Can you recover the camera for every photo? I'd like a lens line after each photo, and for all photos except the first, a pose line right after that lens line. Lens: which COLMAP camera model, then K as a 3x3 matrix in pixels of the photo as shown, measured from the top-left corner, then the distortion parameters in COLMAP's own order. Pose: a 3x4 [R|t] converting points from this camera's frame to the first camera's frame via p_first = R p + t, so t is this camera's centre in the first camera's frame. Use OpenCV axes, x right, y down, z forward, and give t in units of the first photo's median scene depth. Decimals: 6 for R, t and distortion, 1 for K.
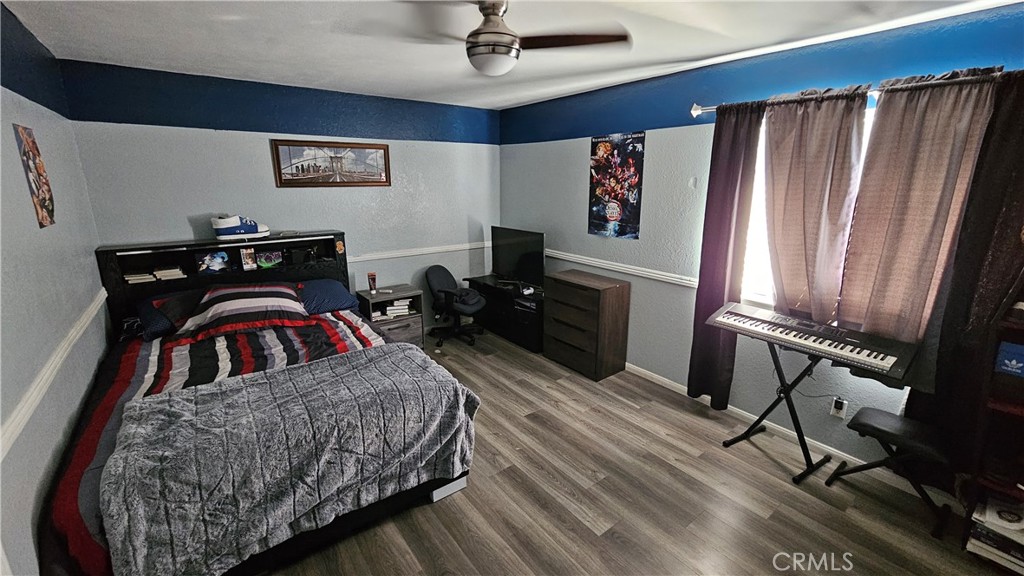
lens RADIAL K [[420.4, 0, 516.4], [0, 420.4, 290.2], [0, 0, 1]] dist [-0.001103, 0.000547]
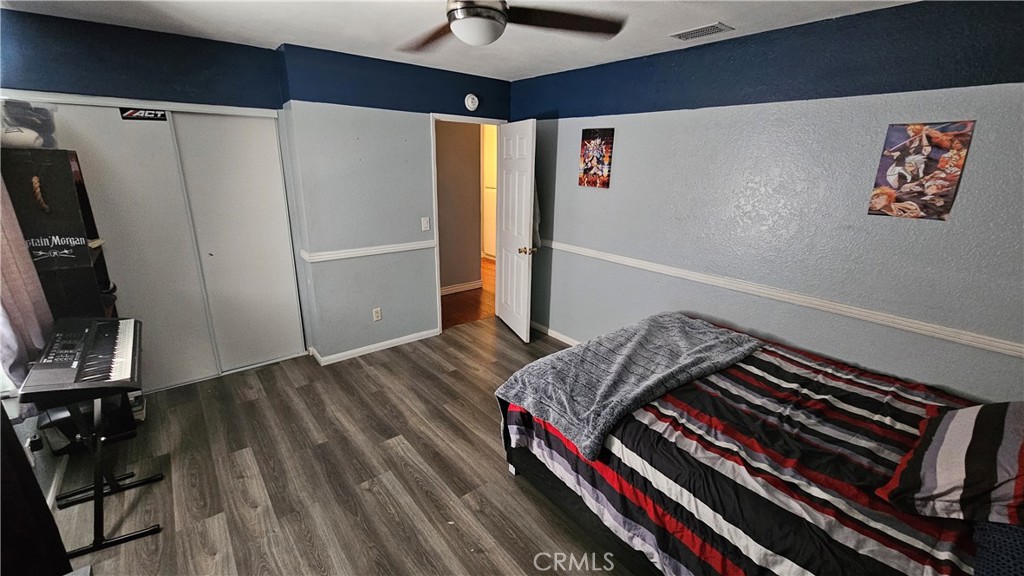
lens RADIAL K [[420.4, 0, 515.0], [0, 420.4, 282.1], [0, 0, 1]] dist [-0.001103, 0.000547]
pose [[-0.999088, -0.016679, -0.039300, -0.082611], [-0.034215, 0.863380, 0.503393, -0.417760], [0.025535, 0.504279, -0.863163, 1.574328]]
